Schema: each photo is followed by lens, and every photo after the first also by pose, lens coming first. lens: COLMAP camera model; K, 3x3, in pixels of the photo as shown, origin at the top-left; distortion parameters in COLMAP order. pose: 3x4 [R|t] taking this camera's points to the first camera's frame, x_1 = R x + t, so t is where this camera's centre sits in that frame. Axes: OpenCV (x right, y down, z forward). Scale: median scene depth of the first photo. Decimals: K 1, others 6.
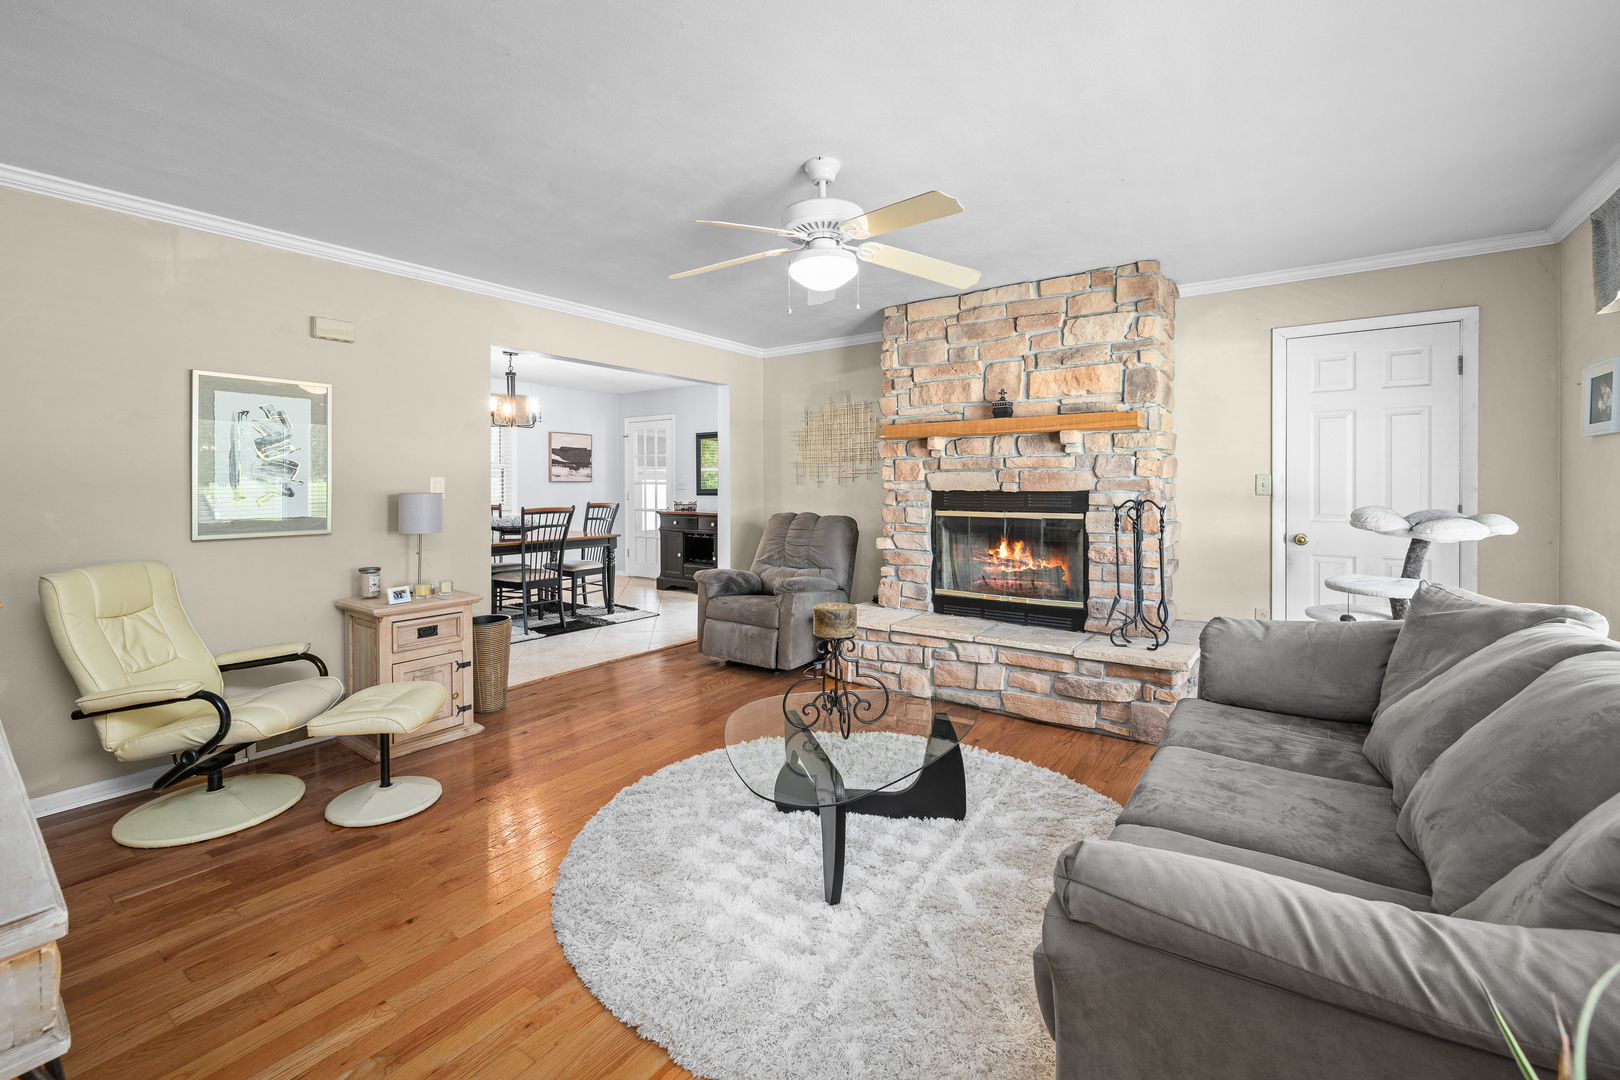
lens RADIAL K [[686.4, 0, 808.0], [0, 686.4, 485.4], [0, 0, 1]] dist [-0.001145, -0.000166]
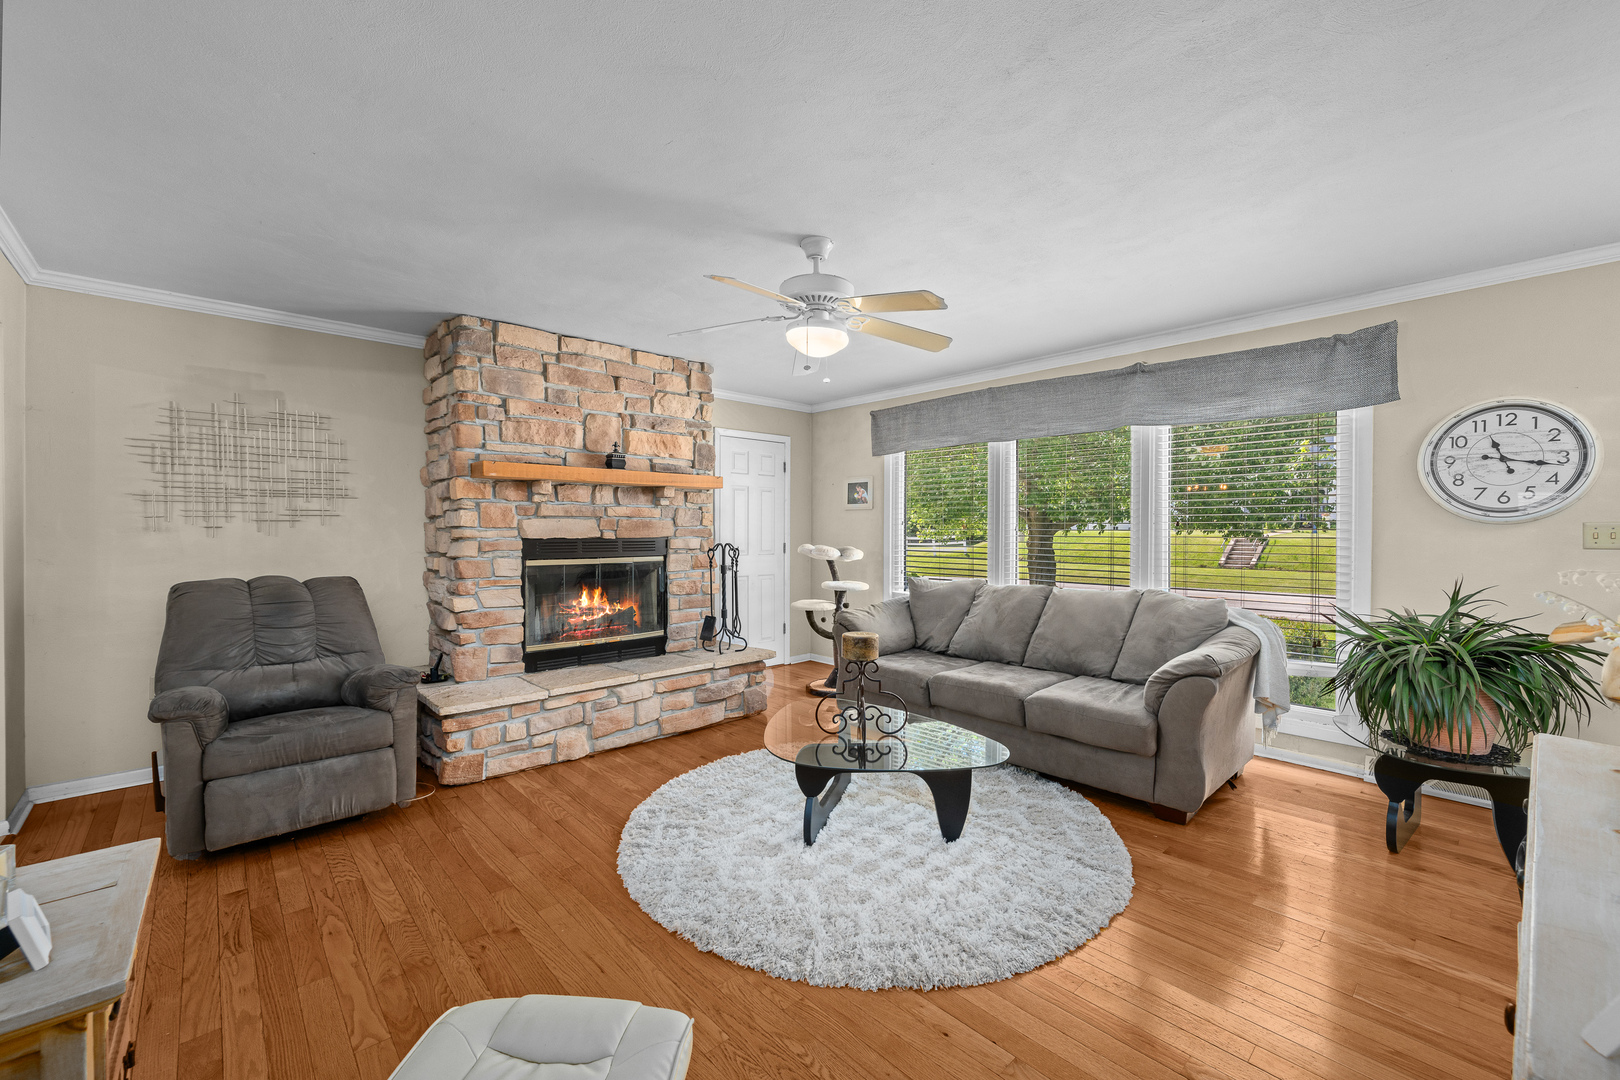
lens RADIAL K [[643.7, 0, 808.1], [0, 643.7, 535.2], [0, 0, 1]] dist [-0.003346, -0.000170]
pose [[0.196871, -0.005278, 0.980415, -0.626687], [0.000061, 0.999986, 0.005371, -0.001434], [-0.980429, -0.000997, 0.196868, 0.507582]]
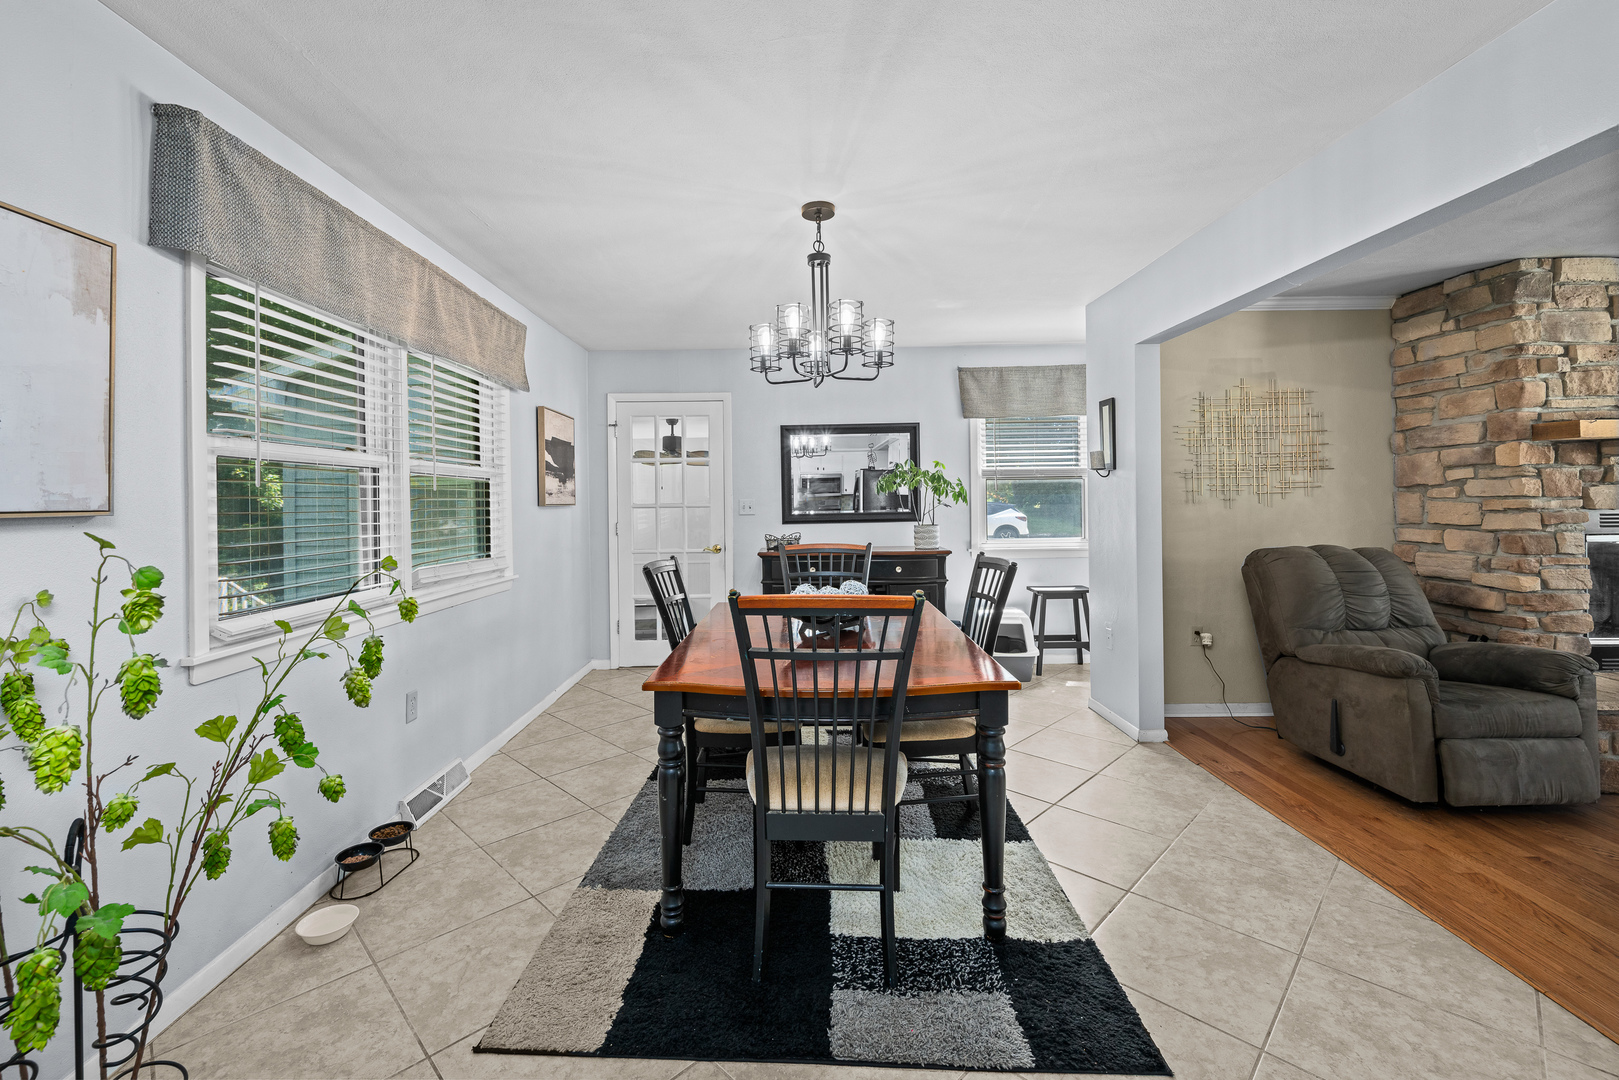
lens RADIAL K [[687.2, 0, 797.6], [0, 687.2, 496.2], [0, 0, 1]] dist [0.000304, -0.000126]
pose [[0.811883, -0.006578, 0.583783, -1.054461], [0.011616, 0.999921, -0.004888, -0.014431], [-0.583704, 0.010749, 0.811895, 0.970147]]
